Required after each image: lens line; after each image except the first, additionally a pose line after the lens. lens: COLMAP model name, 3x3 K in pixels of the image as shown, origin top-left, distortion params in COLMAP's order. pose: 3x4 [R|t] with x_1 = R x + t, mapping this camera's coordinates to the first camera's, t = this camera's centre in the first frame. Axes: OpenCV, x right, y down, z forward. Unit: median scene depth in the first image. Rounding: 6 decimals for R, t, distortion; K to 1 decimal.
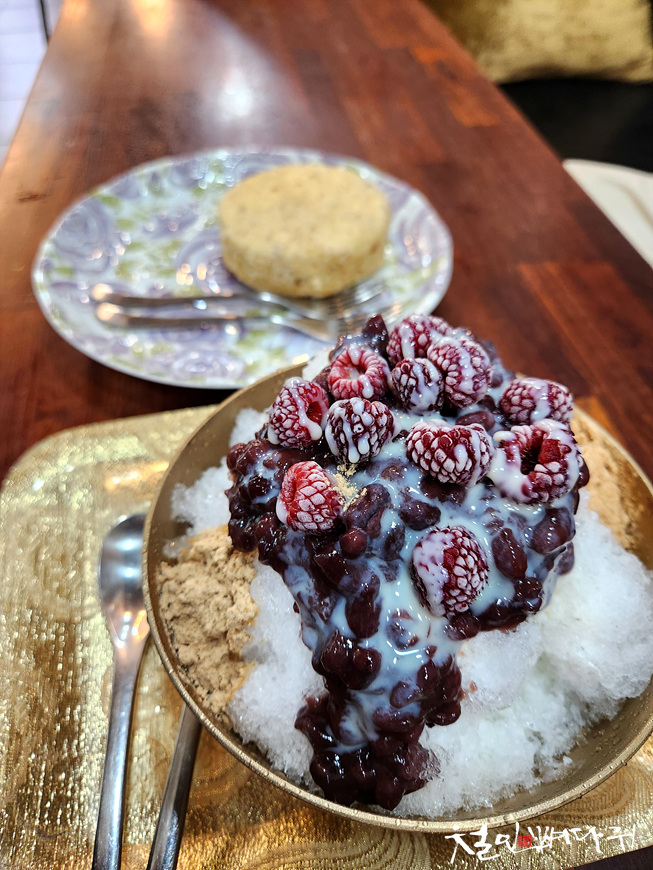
lens RADIAL K [[637.4, 0, 326.5], [0, 637.4, 435.0], [0, 0, 1]] dist [0.046592, -0.051768]
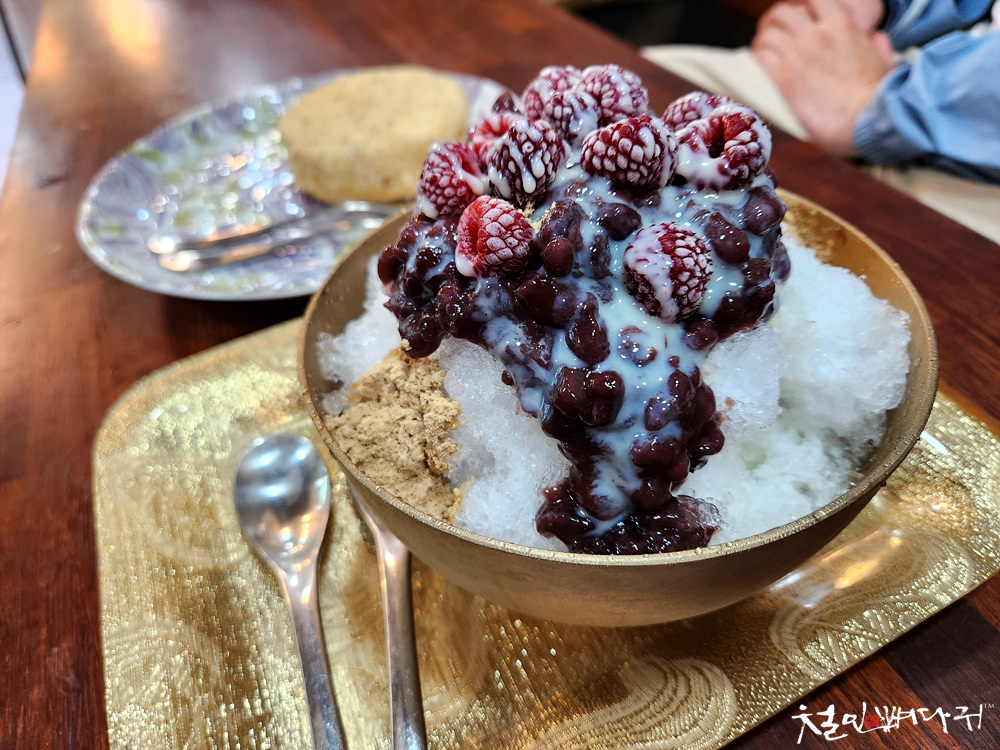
lens RADIAL K [[732.7, 0, 495.3], [0, 732.7, 350.3], [0, 0, 1]] dist [0.046592, -0.051768]
pose [[0.965703, -0.229674, 0.121110, -0.181512], [0.245284, 0.959954, -0.135368, 0.386027], [-0.085170, 0.160432, 0.983366, 0.041026]]
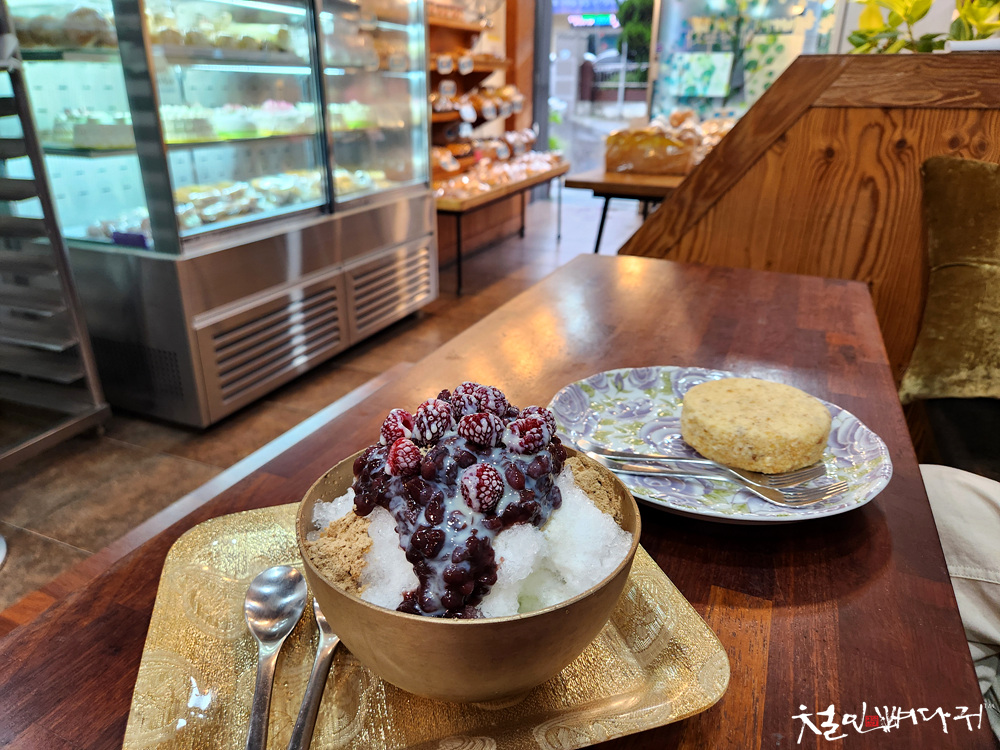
lens RADIAL K [[672.2, 0, 500.0], [0, 672.2, 375.0], [0, 0, 1]] dist [0.105700, -0.124063]
pose [[0.995560, -0.029680, 0.089322, 0.078918], [0.067049, 0.889646, -0.451701, 0.770804], [-0.066059, 0.455685, 0.887687, -0.804870]]
